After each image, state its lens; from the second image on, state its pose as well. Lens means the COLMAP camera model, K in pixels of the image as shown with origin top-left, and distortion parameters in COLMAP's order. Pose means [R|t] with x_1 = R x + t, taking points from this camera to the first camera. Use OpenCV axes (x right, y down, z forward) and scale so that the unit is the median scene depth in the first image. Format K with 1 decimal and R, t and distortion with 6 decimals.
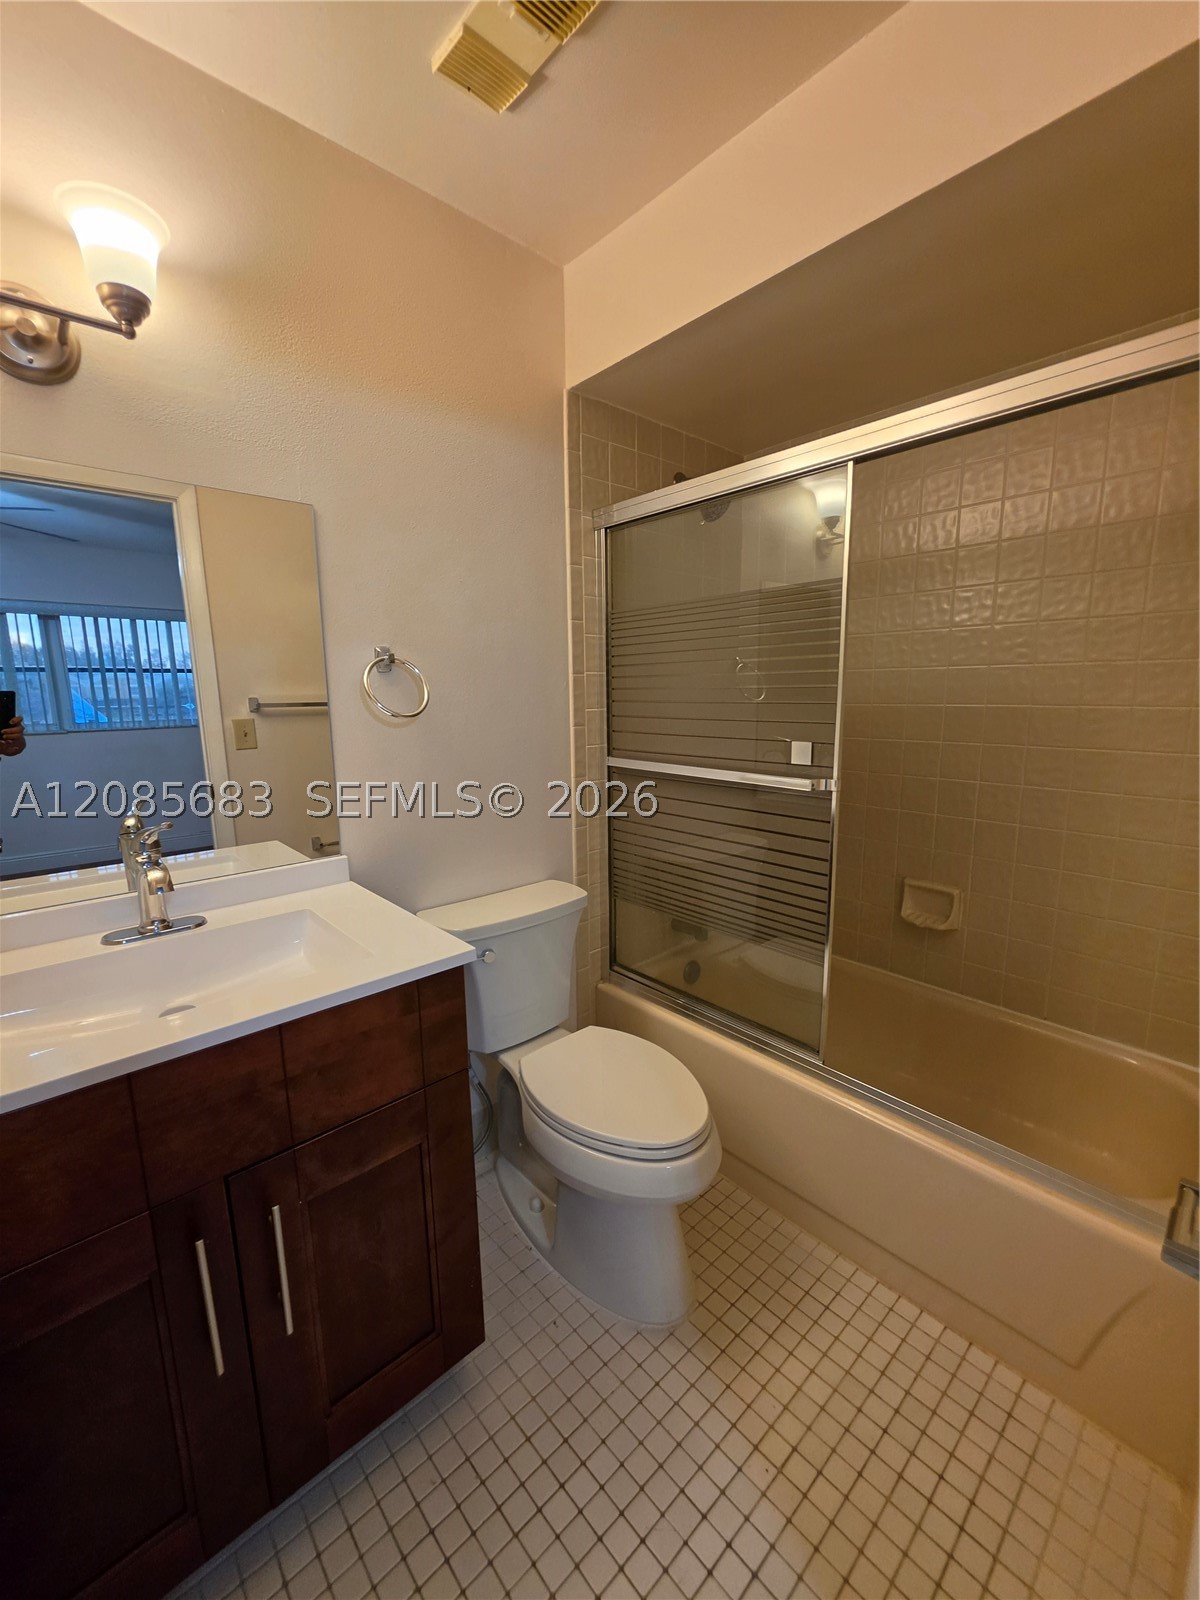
lens RADIAL K [[640.3, 0, 599.0], [0, 640.3, 806.2], [0, 0, 1]] dist [-0.000318, 0.000256]
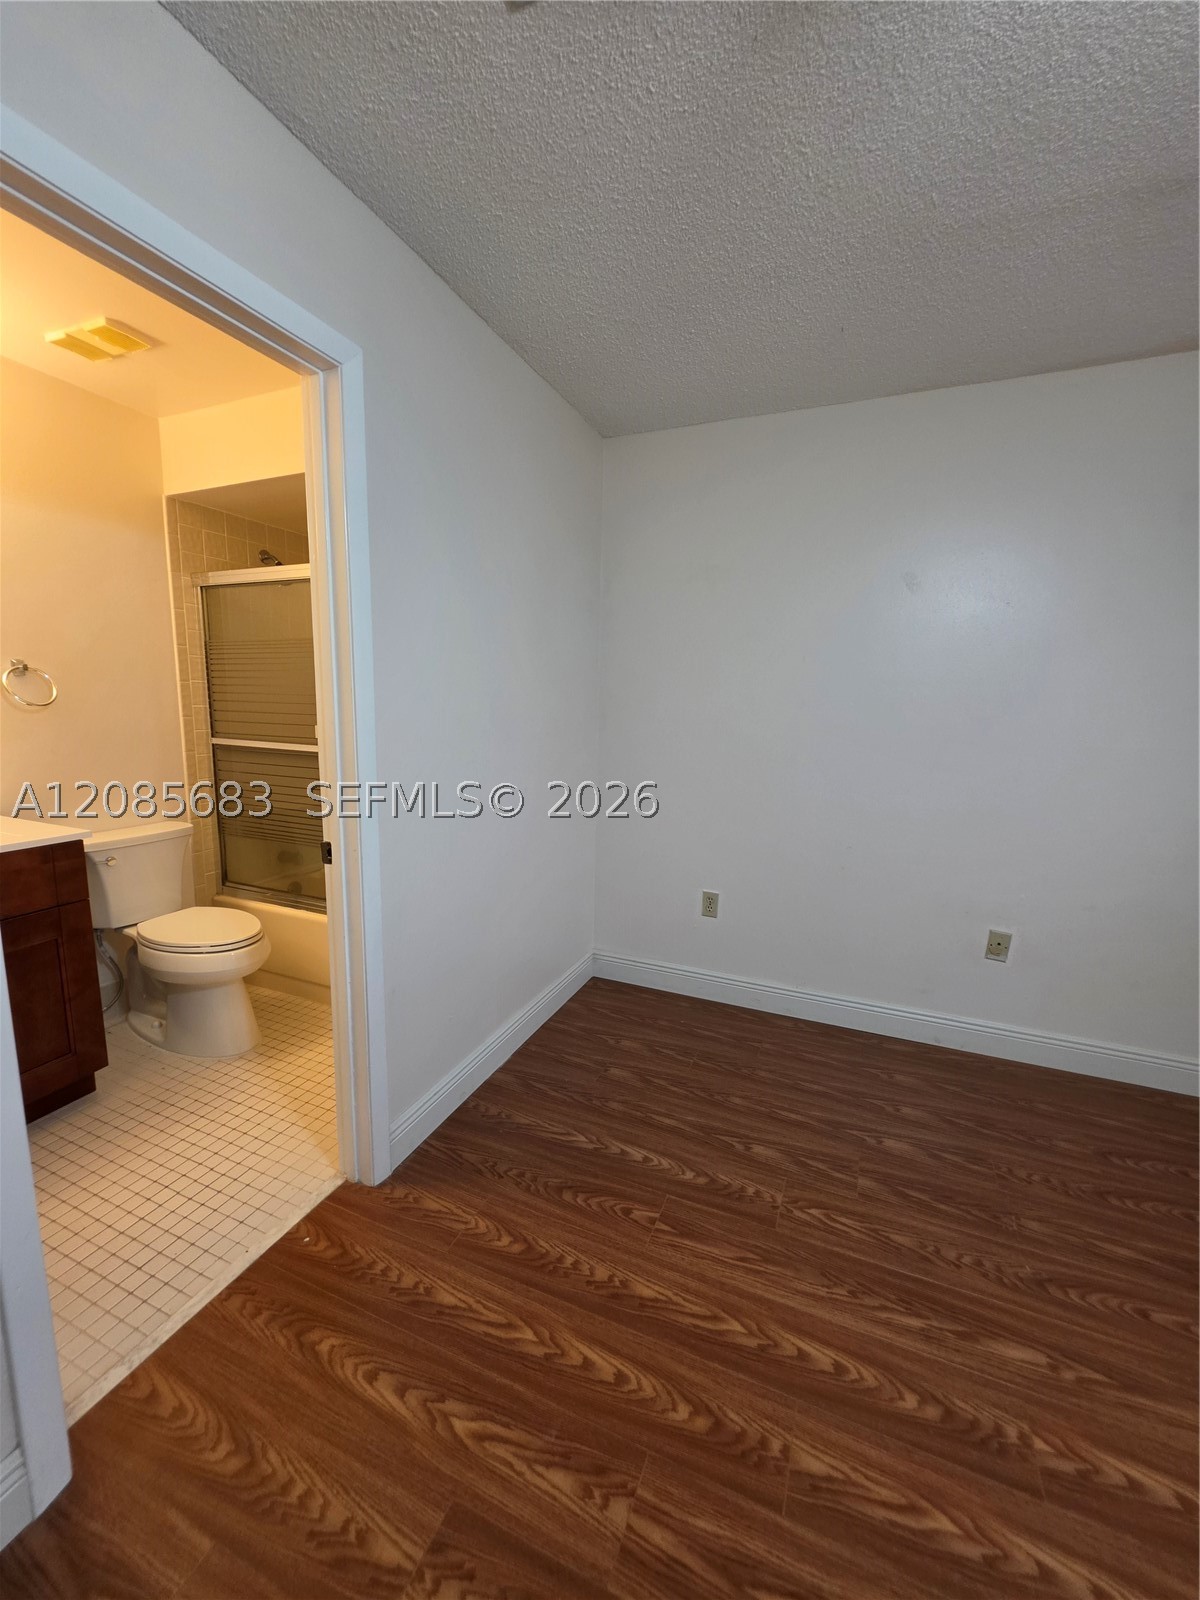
lens RADIAL K [[645.3, 0, 600.0], [0, 645.3, 800.0], [0, 0, 1]] dist [-0.001082, 0.000132]
pose [[0.911259, -0.034489, 0.410387, 0.246762], [0.043729, 0.998957, -0.013148, 0.144027], [-0.409505, 0.029927, 0.911817, -0.832559]]
